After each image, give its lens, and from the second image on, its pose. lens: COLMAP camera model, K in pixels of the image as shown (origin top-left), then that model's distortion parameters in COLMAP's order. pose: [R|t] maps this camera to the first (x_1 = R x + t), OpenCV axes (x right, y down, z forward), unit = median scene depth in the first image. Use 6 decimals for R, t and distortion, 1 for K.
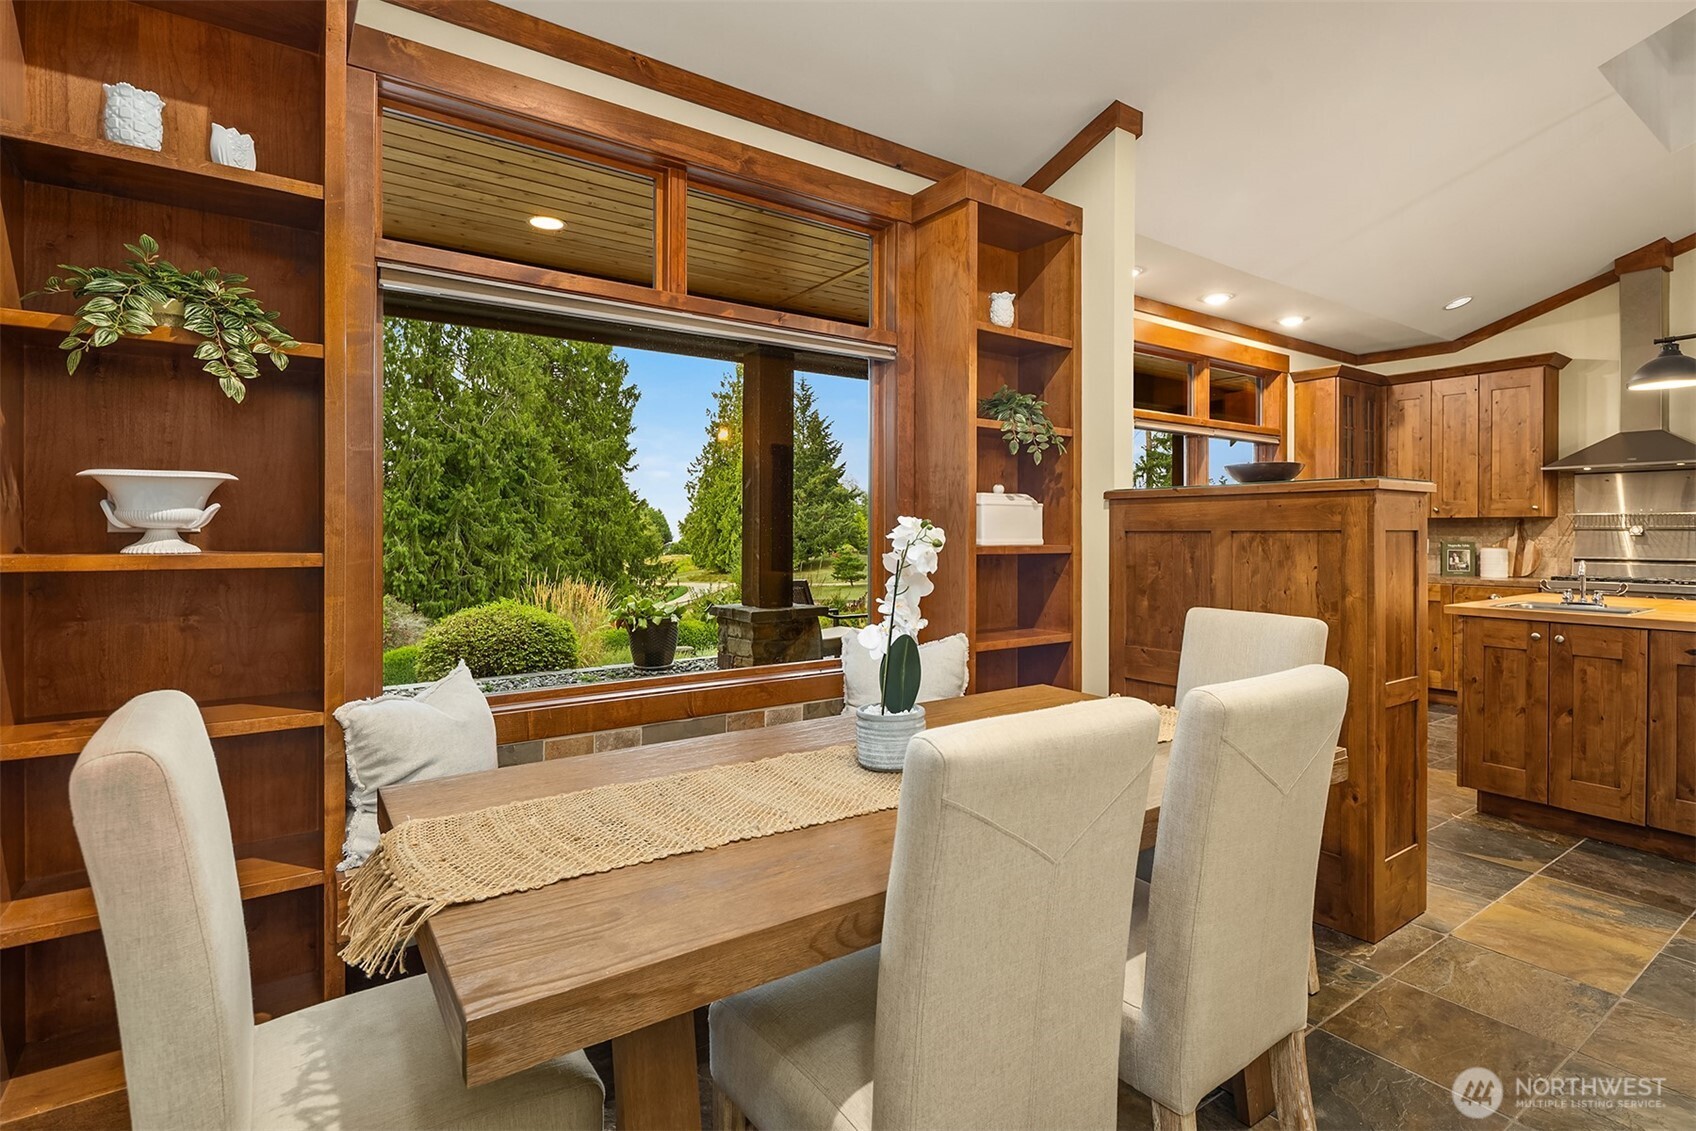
lens RADIAL K [[828.9, 0, 841.8], [0, 828.9, 534.0], [0, 0, 1]] dist [-0.002888, -0.001634]
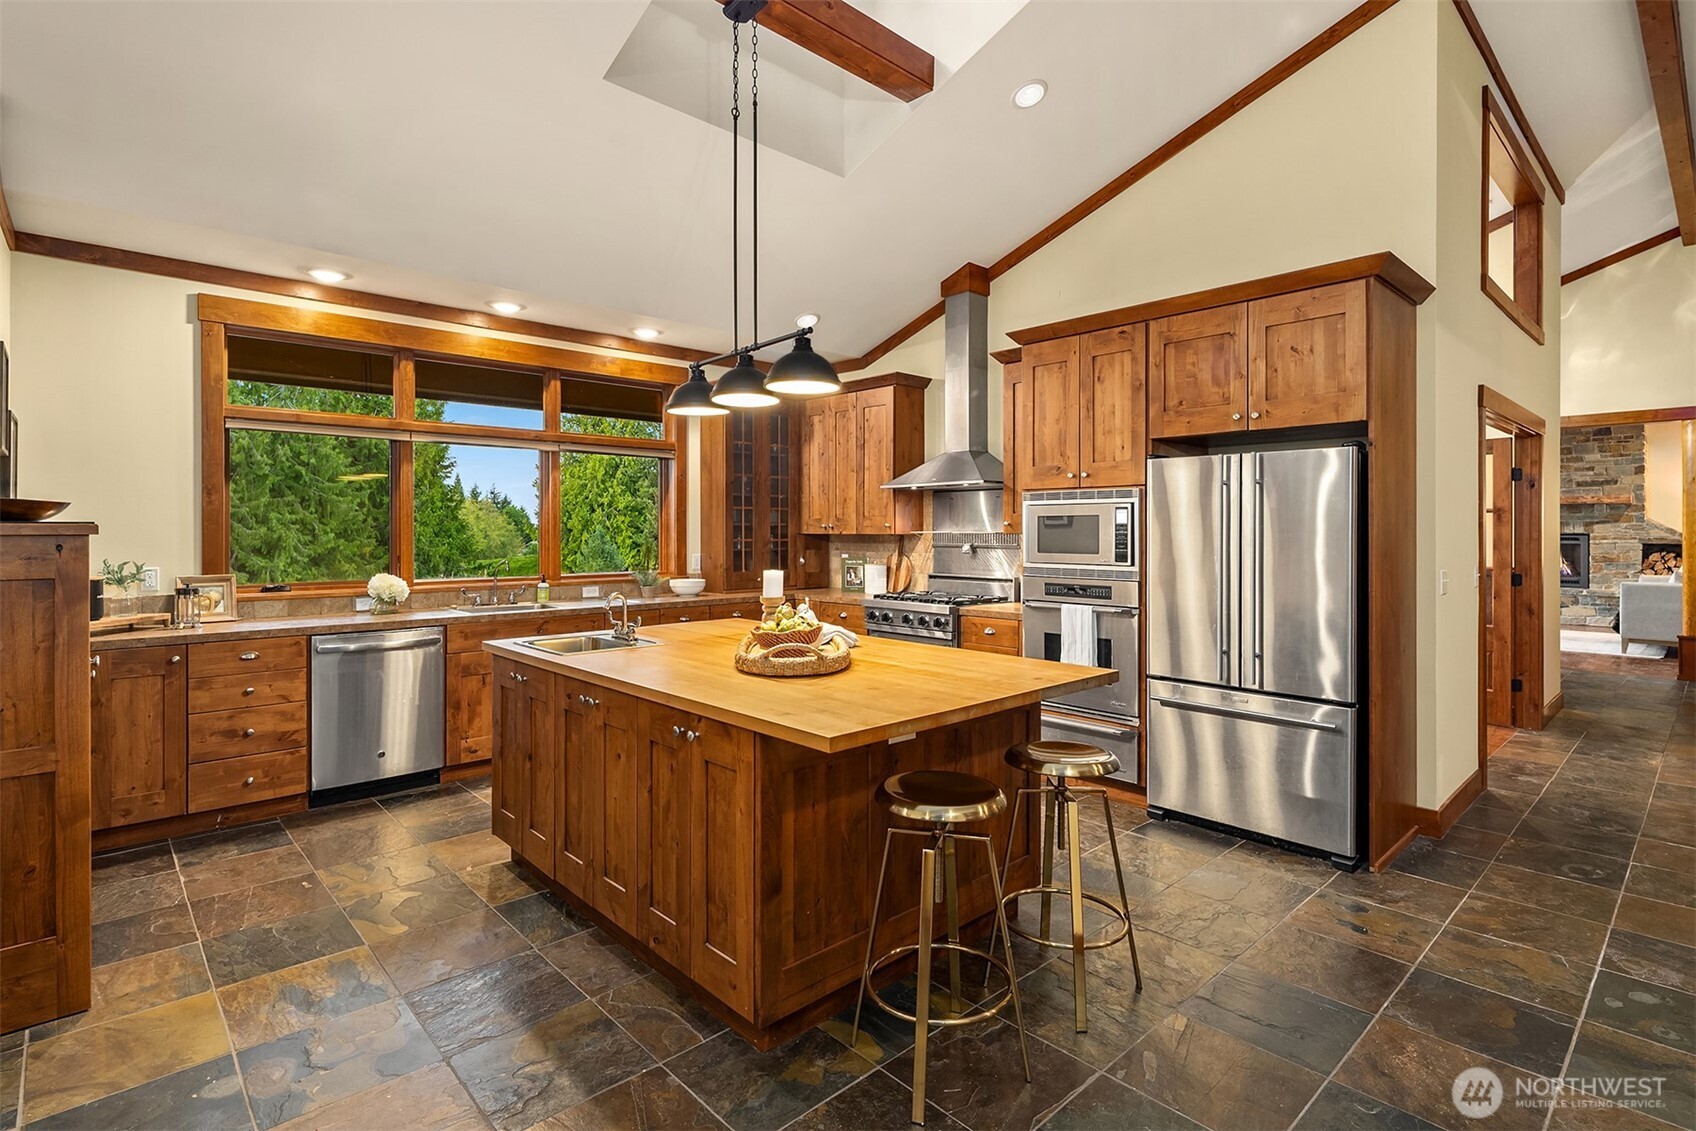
lens RADIAL K [[828.9, 0, 854.8], [0, 828.9, 528.3], [0, 0, 1]] dist [-0.002888, -0.001634]
pose [[0.989098, -0.001910, 0.147247, 0.614929], [0.002570, 0.999987, -0.004294, -0.022799], [-0.147237, 0.004626, 0.989090, 0.004059]]
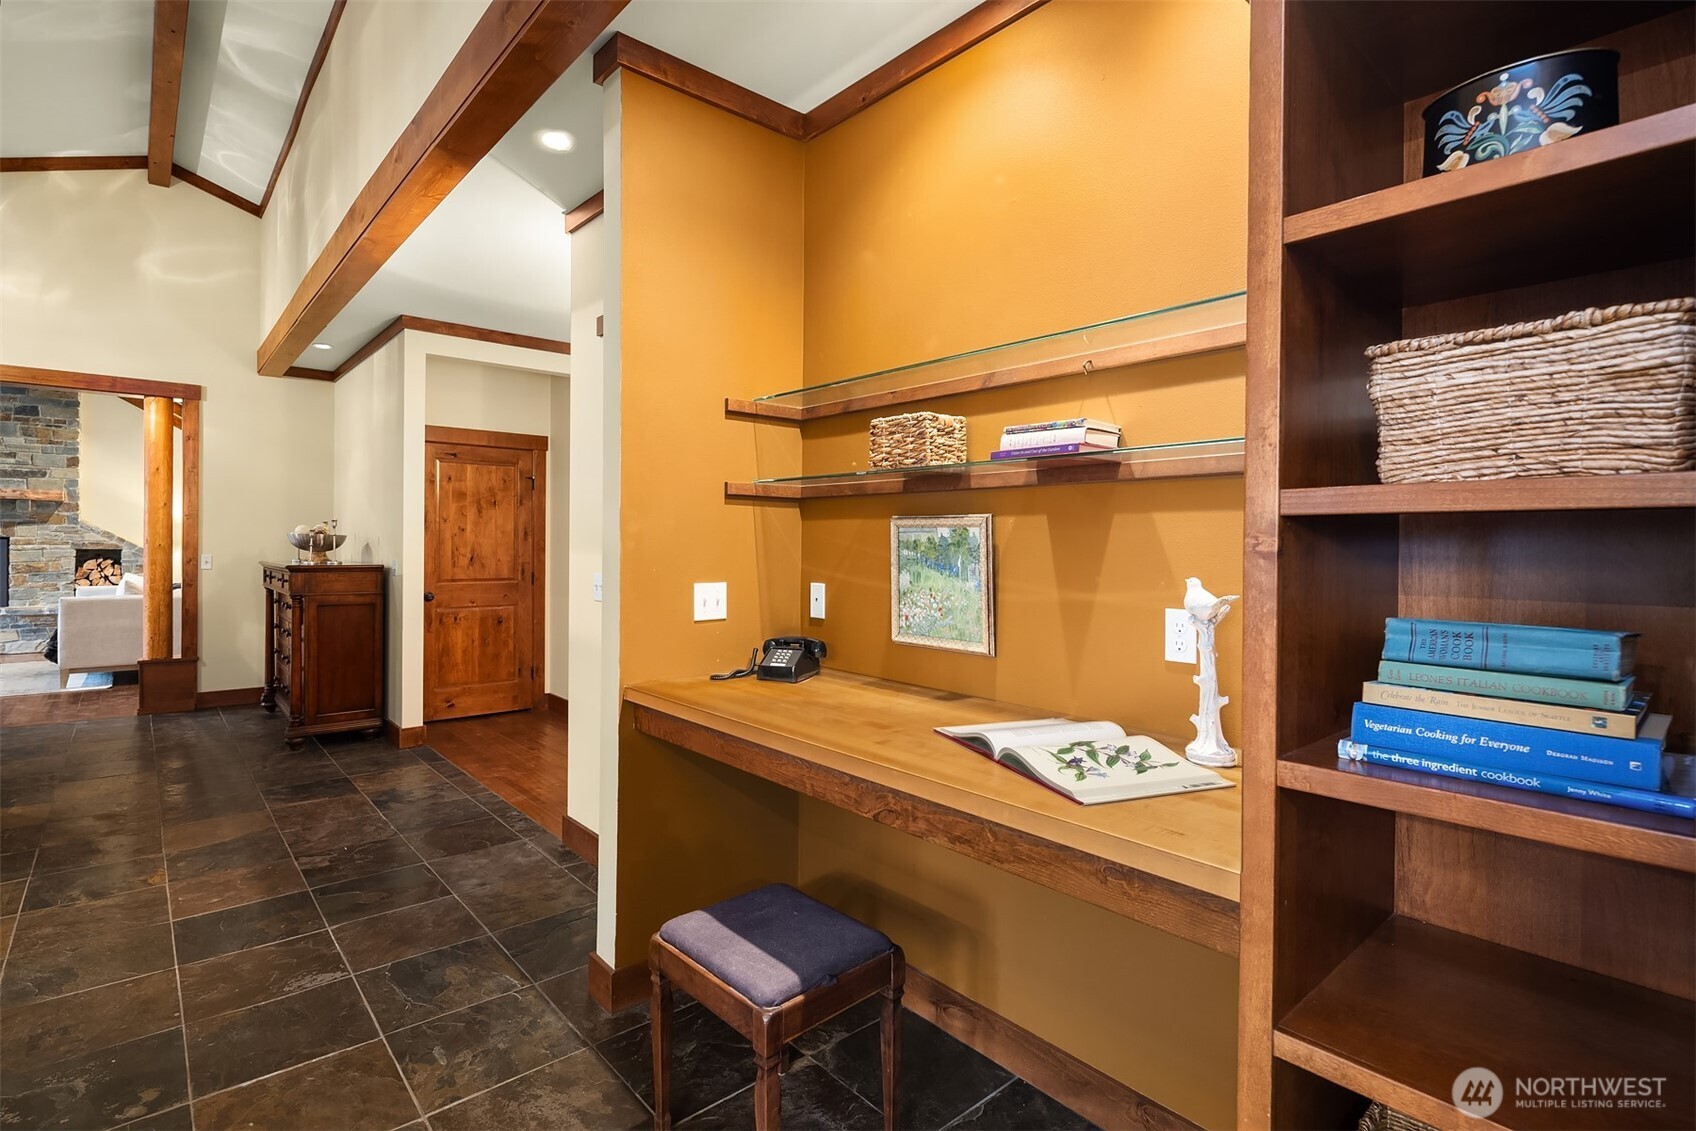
lens RADIAL K [[828.9, 0, 847.9], [0, 828.9, 548.7], [0, 0, 1]] dist [-0.002888, -0.001634]
pose [[-0.108957, -0.007978, 0.994014, 0.939731], [-0.006299, 0.999953, 0.007336, -0.012819], [-0.994027, -0.005462, -0.109002, 0.311585]]
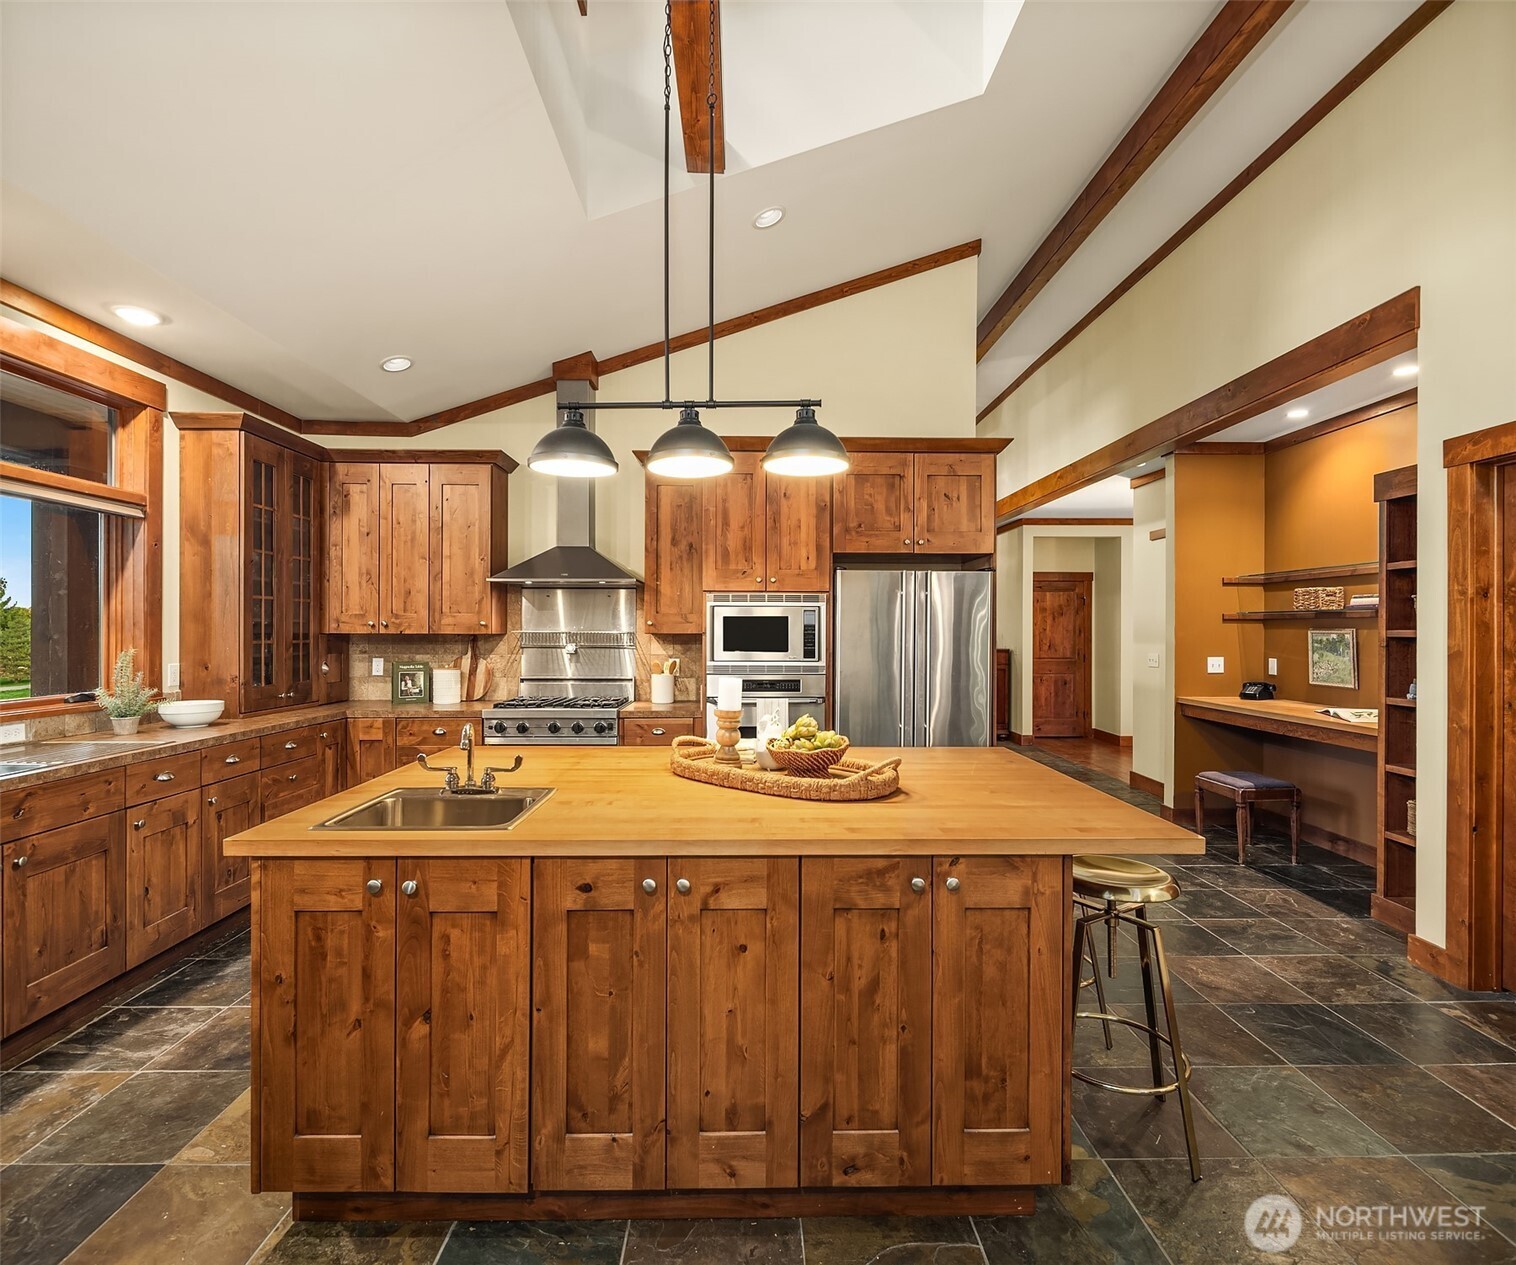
lens RADIAL K [[736.8, 0, 762.6], [0, 736.8, 632.1], [0, 0, 1]] dist [0.000351, -0.002102]
pose [[0.553306, -0.001425, 0.832977, 0.329863], [-0.000624, 0.999998, 0.002126, -0.023414], [-0.832978, -0.001697, 0.553304, 0.298925]]
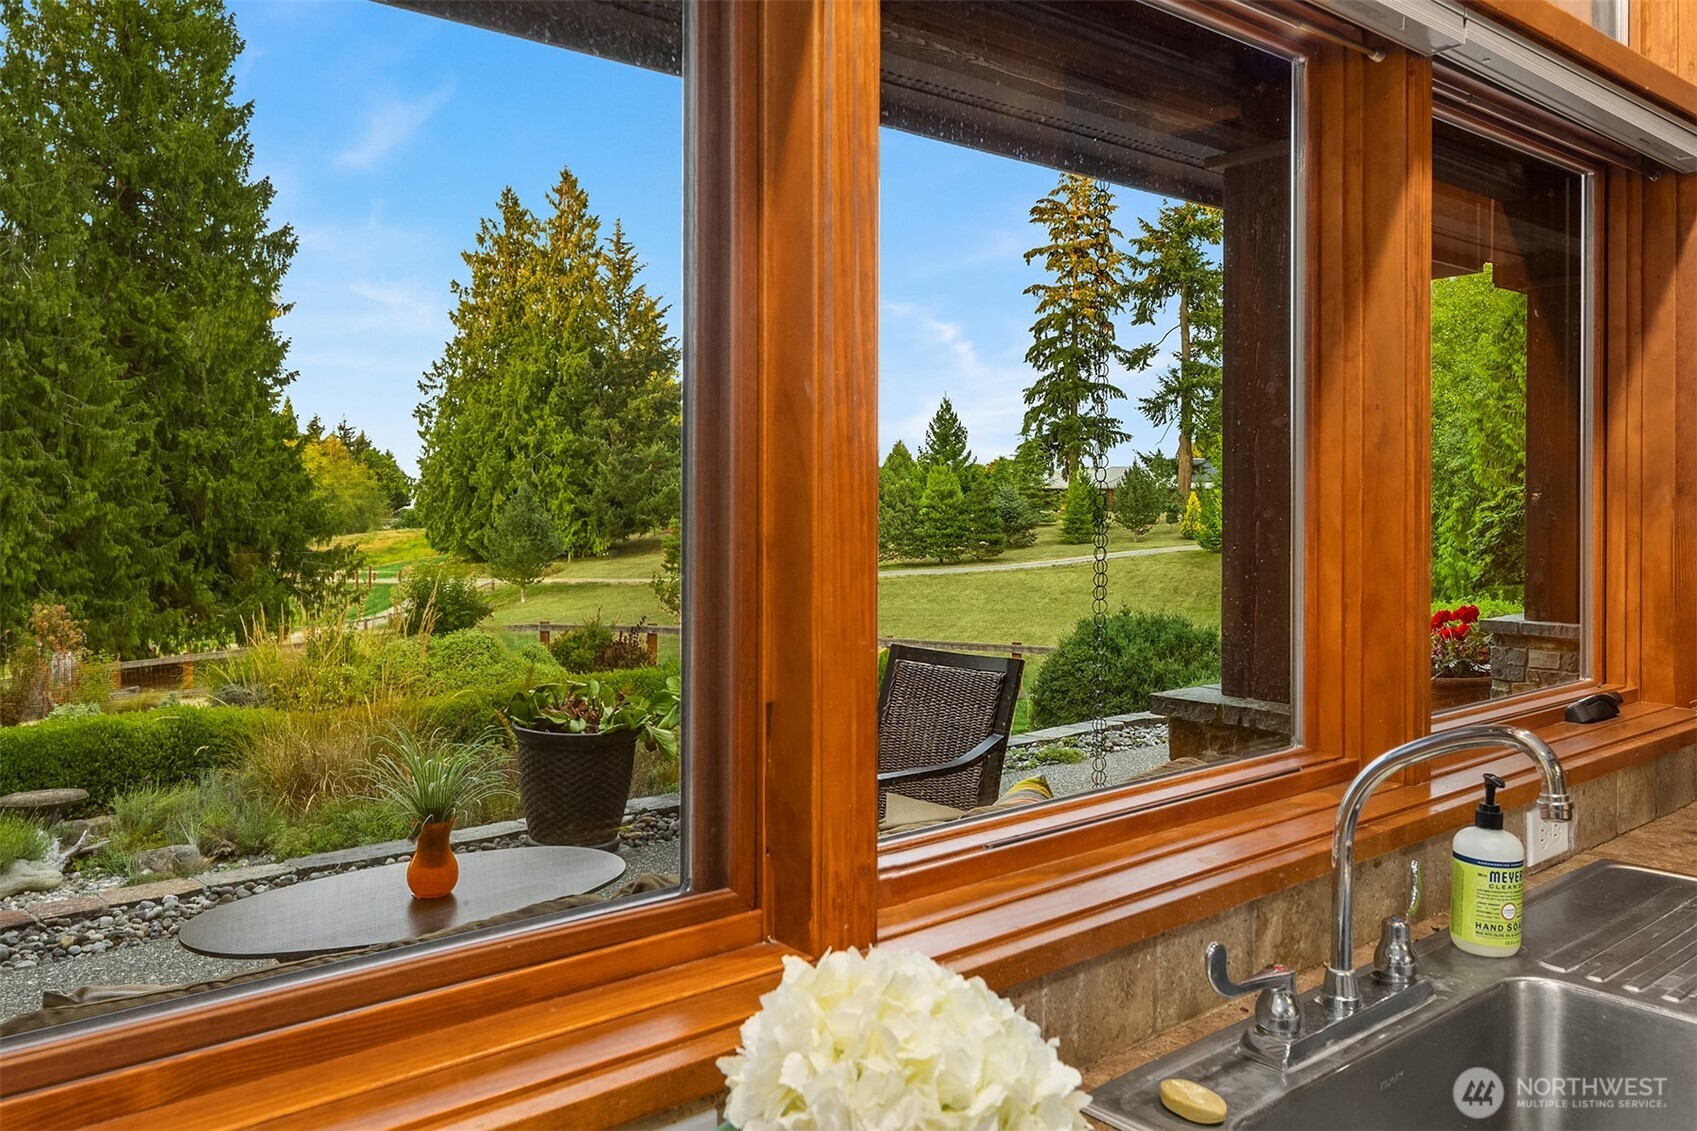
lens RADIAL K [[1323.3, 0, 834.6], [0, 1323.3, 494.0], [0, 0, 1]] dist [-0.003355, -0.011730]
pose [[0.995475, 0.003096, 0.094970, 0.290053], [-0.003171, 0.999995, 0.000634, -0.028937], [-0.094967, -0.000932, 0.995480, 0.743058]]
